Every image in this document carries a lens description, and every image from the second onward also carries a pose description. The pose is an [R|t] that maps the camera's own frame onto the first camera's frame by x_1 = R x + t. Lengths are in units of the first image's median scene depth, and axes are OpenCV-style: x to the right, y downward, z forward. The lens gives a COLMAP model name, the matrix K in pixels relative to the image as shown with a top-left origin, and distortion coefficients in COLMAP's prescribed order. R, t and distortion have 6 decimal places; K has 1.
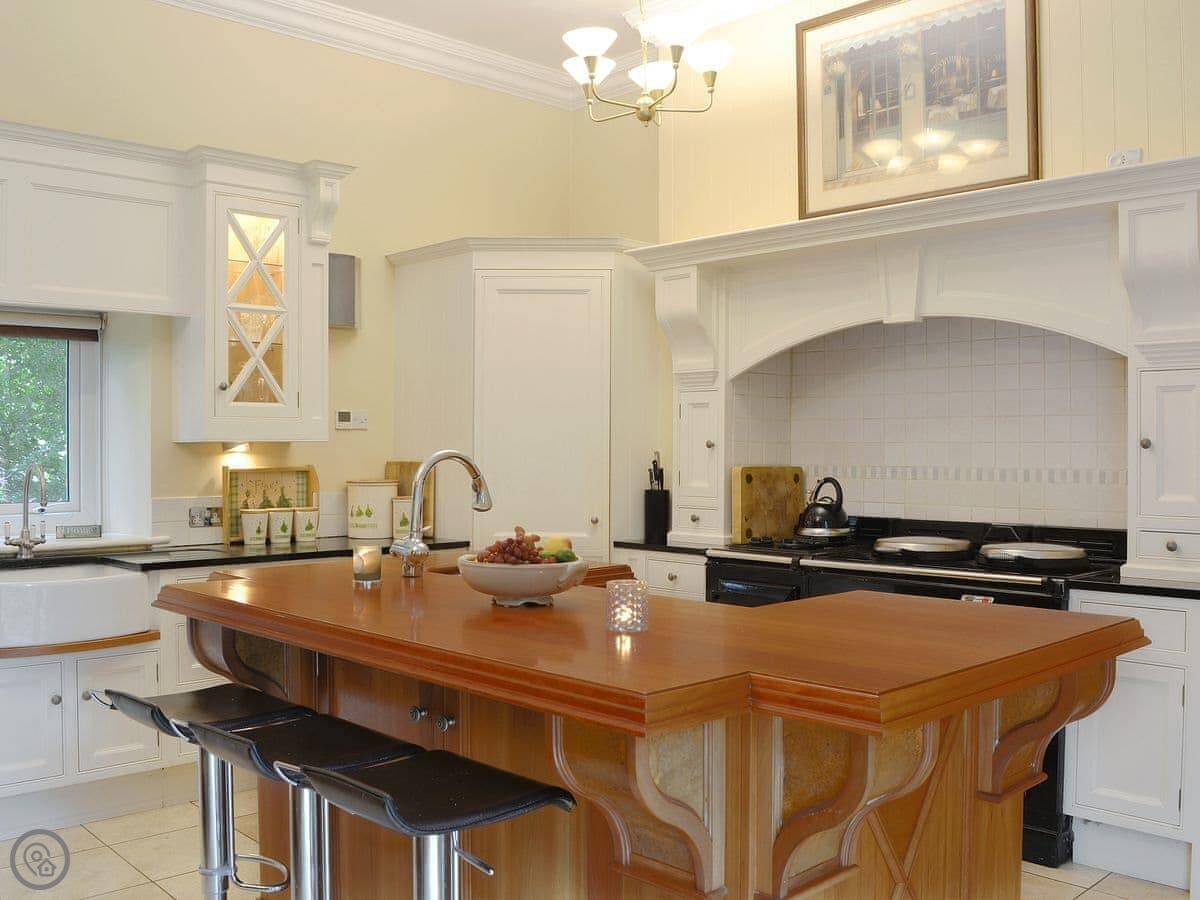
lens RADIAL K [[1846.5, 0, 600.0], [0, 1846.5, 450.0], [0, 0, 1]] dist [-0.204608, 0.055014]
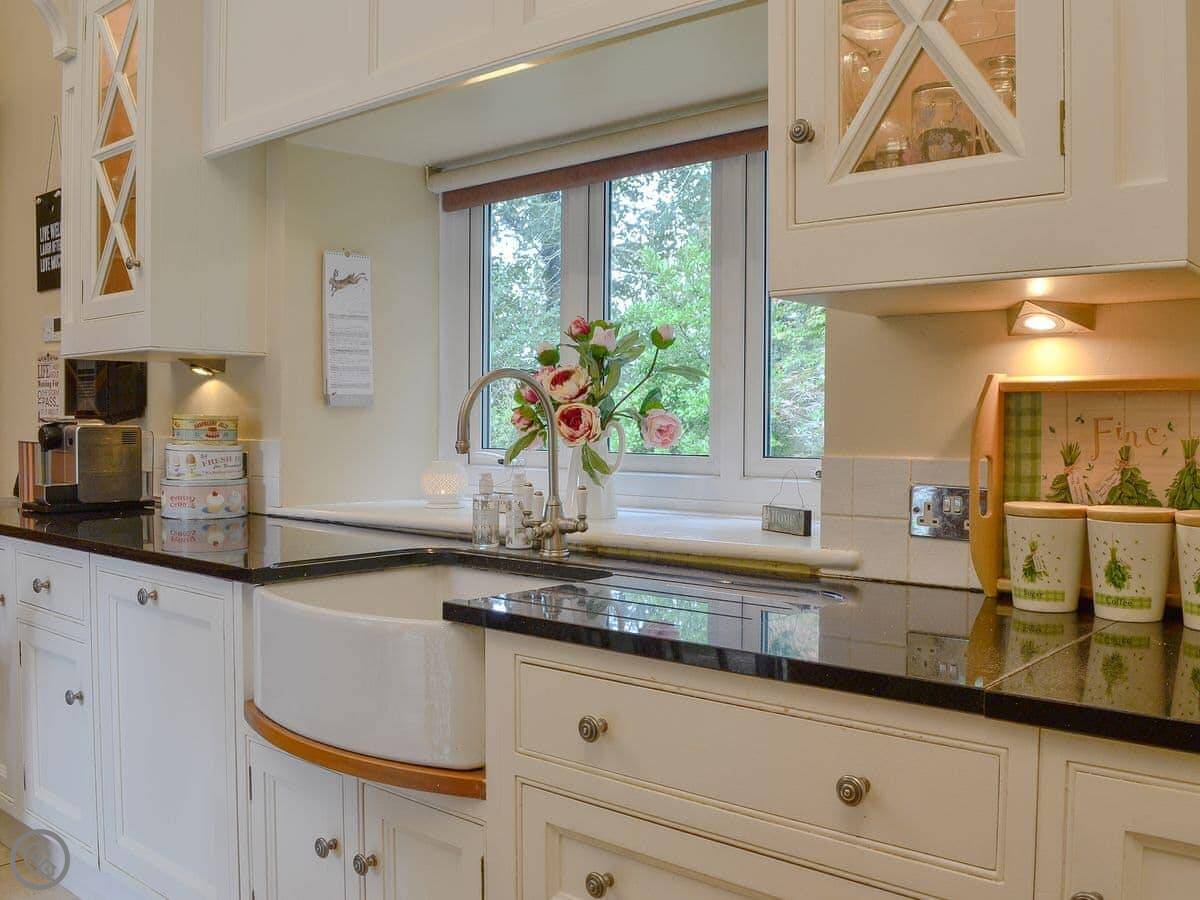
lens RADIAL K [[1121.6, 0, 600.0], [0, 1121.6, 450.0], [0, 0, 1]] dist [-0.082158, -0.005440]
pose [[0.105399, 0.034837, -0.993820, -0.000778], [-0.014383, 0.999335, 0.033505, 0.017717], [0.994326, 0.010763, 0.105830, 0.924483]]
